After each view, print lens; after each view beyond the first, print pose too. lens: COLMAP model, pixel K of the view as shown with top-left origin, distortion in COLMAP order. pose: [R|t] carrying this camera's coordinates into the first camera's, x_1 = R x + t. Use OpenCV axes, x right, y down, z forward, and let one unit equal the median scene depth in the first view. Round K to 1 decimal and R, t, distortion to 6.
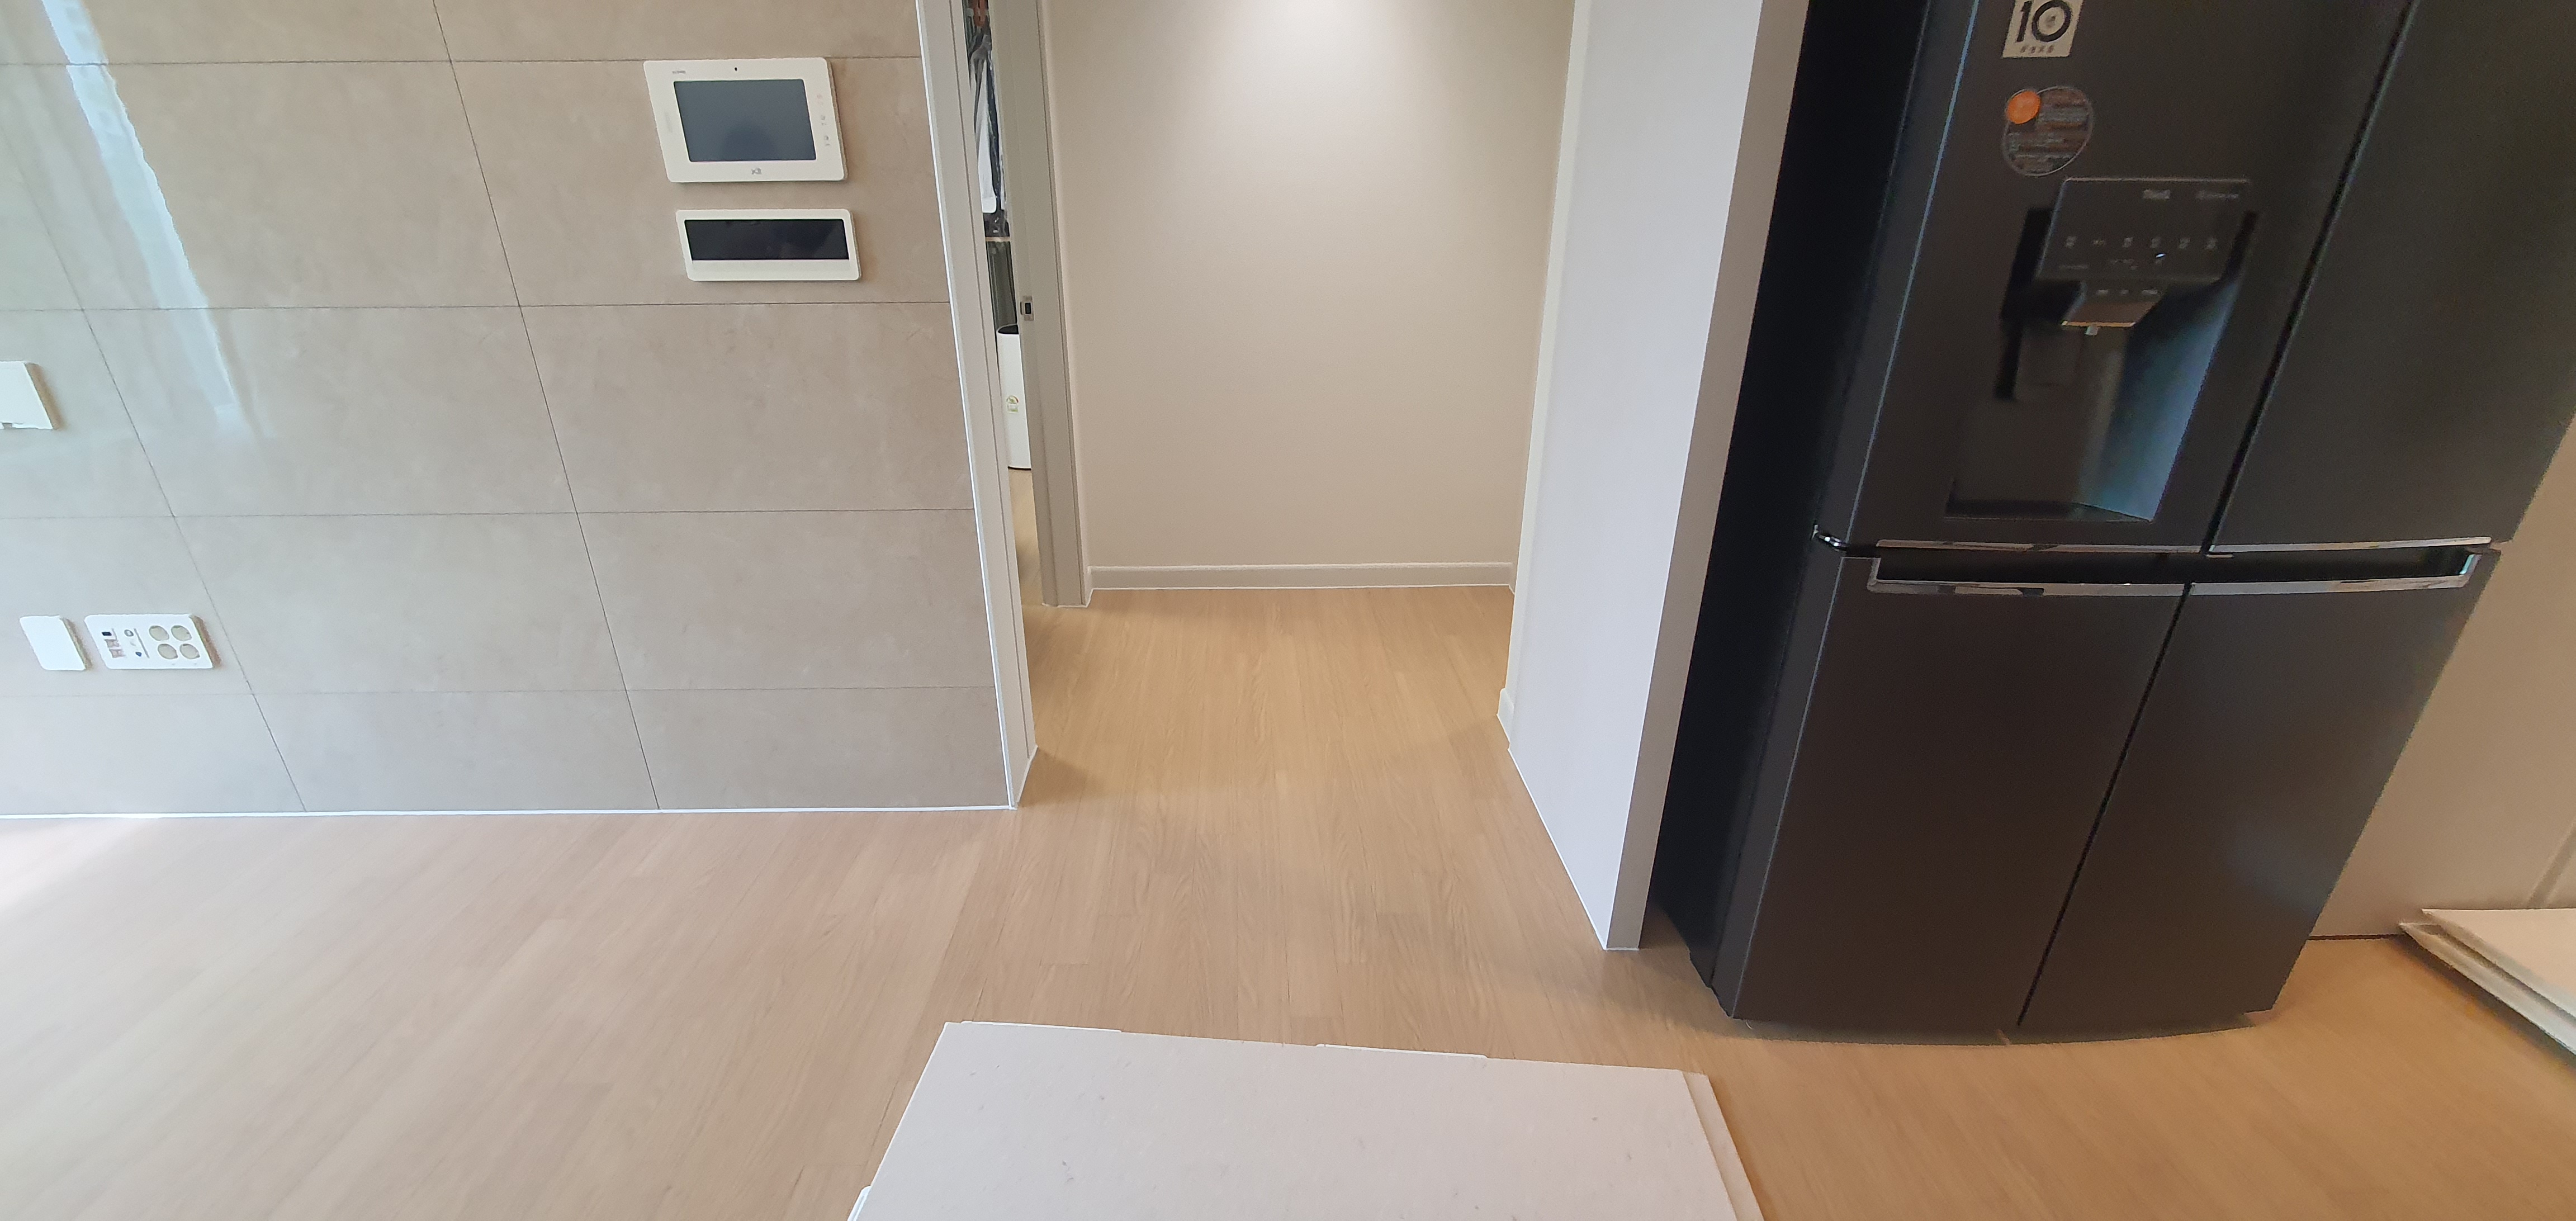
lens RADIAL K [[1043.1, 0, 1288.4], [0, 1043.1, 614.5], [0, 0, 1]] dist [-0.007410, -0.000097]
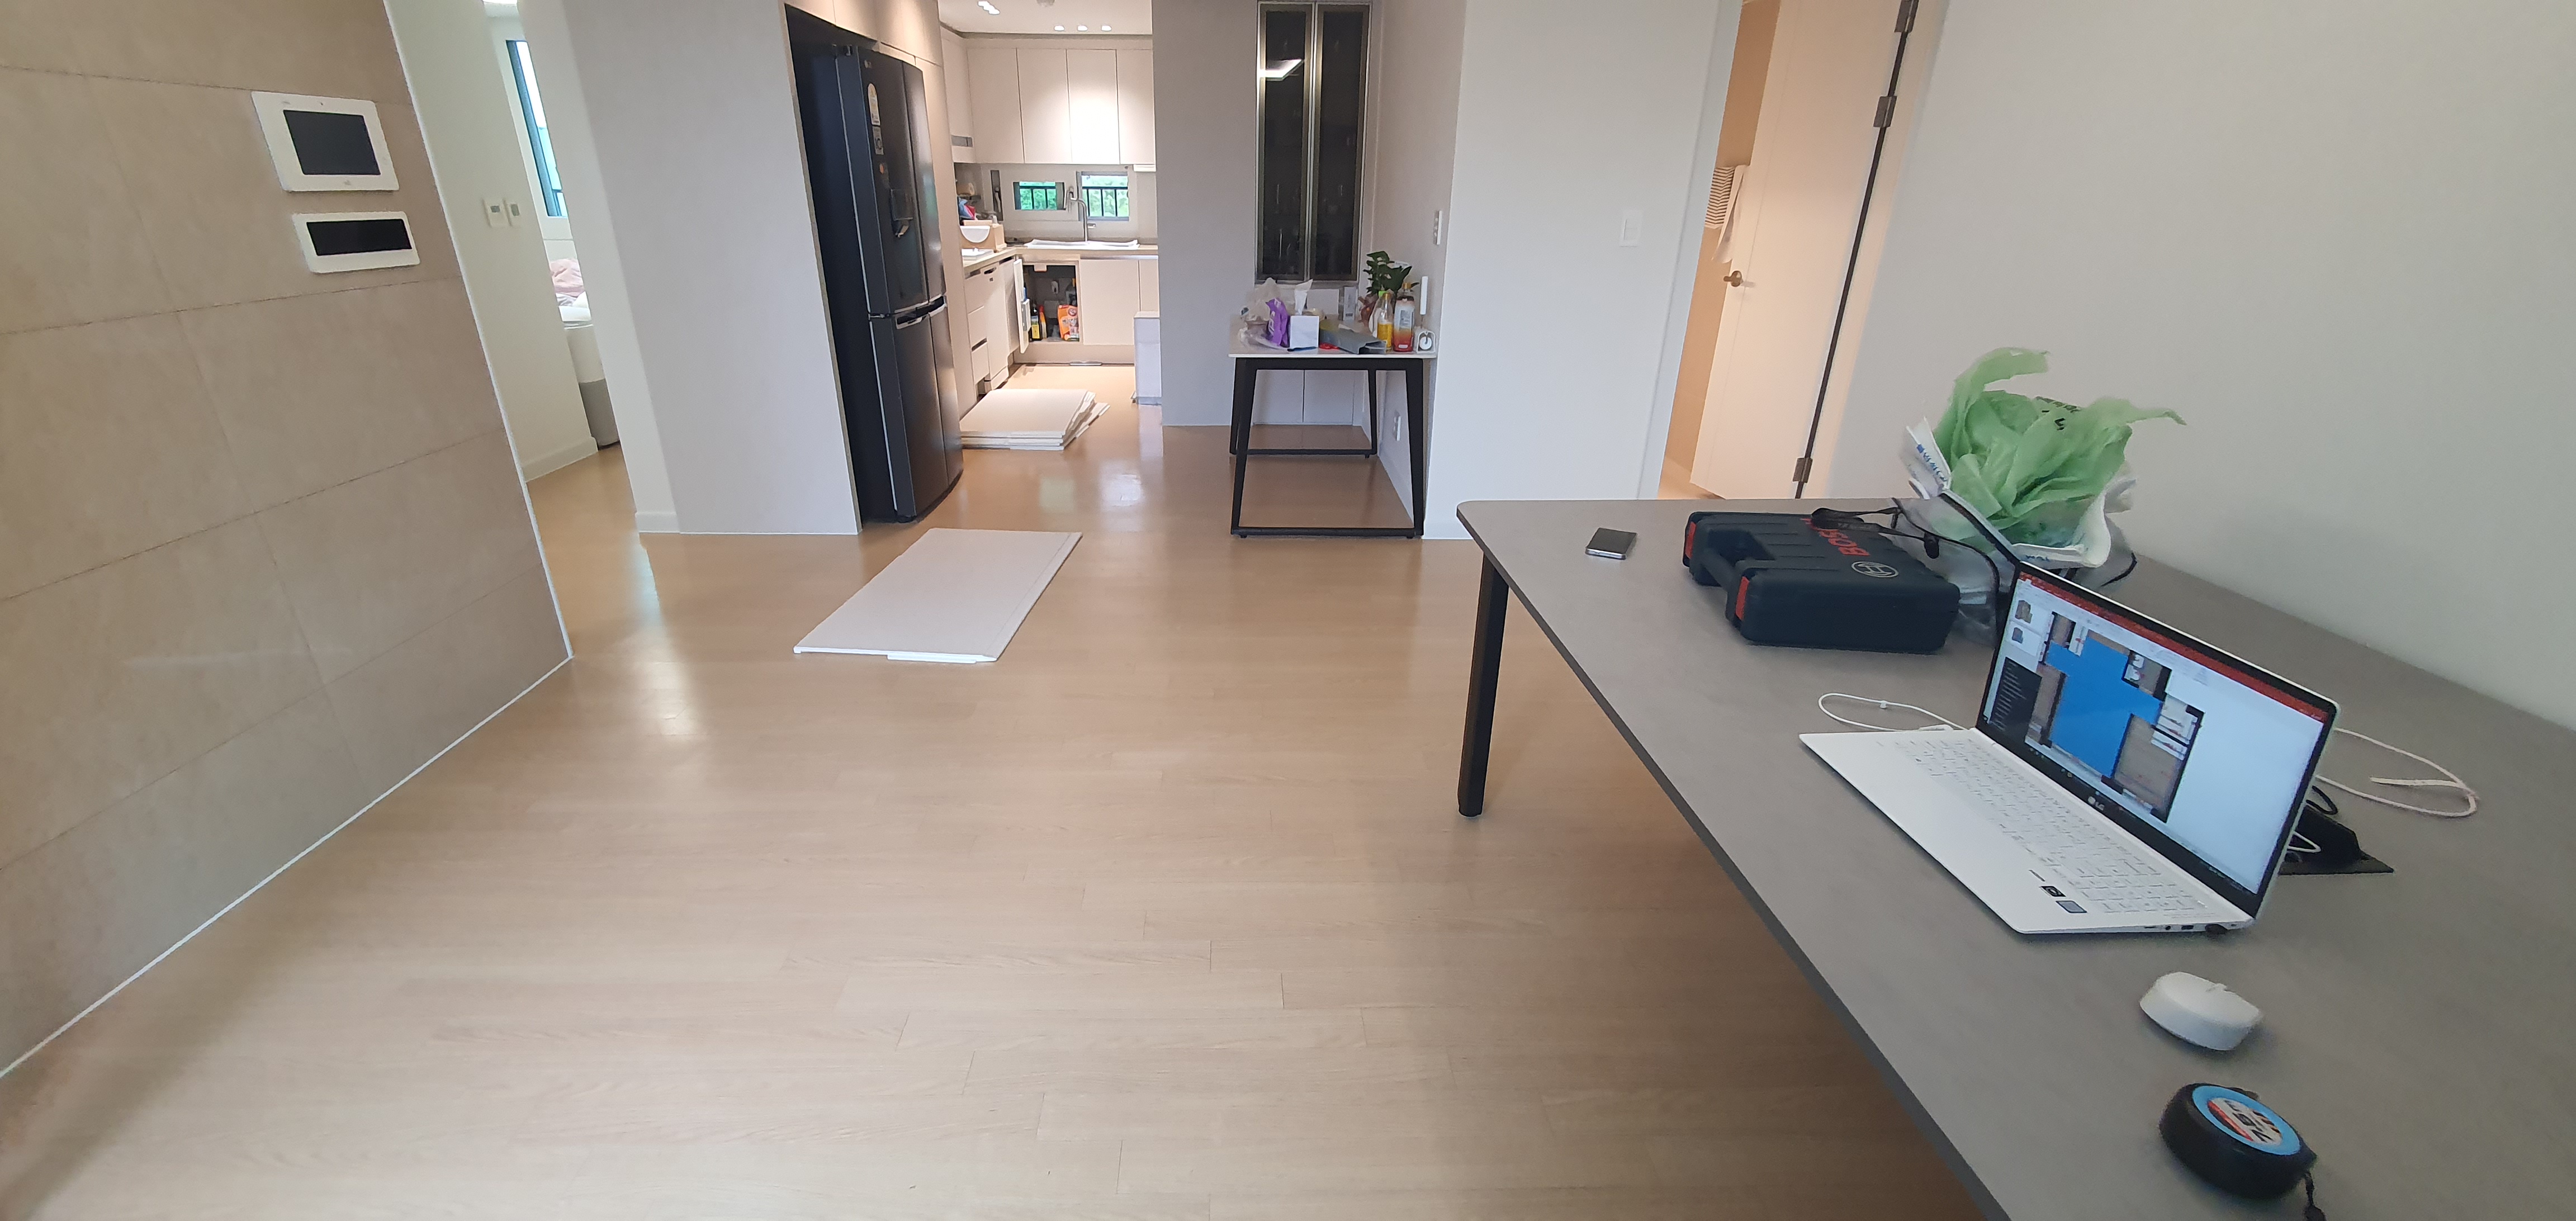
lens RADIAL K [[1043.1, 0, 1284.9], [0, 1043.1, 627.1], [0, 0, 1]] dist [-0.007410, -0.000097]
pose [[-0.049558, -0.384480, 0.921802, -1.944772], [0.383014, 0.845059, 0.373062, 0.005912], [-0.922412, 0.371551, 0.105382, -0.004075]]
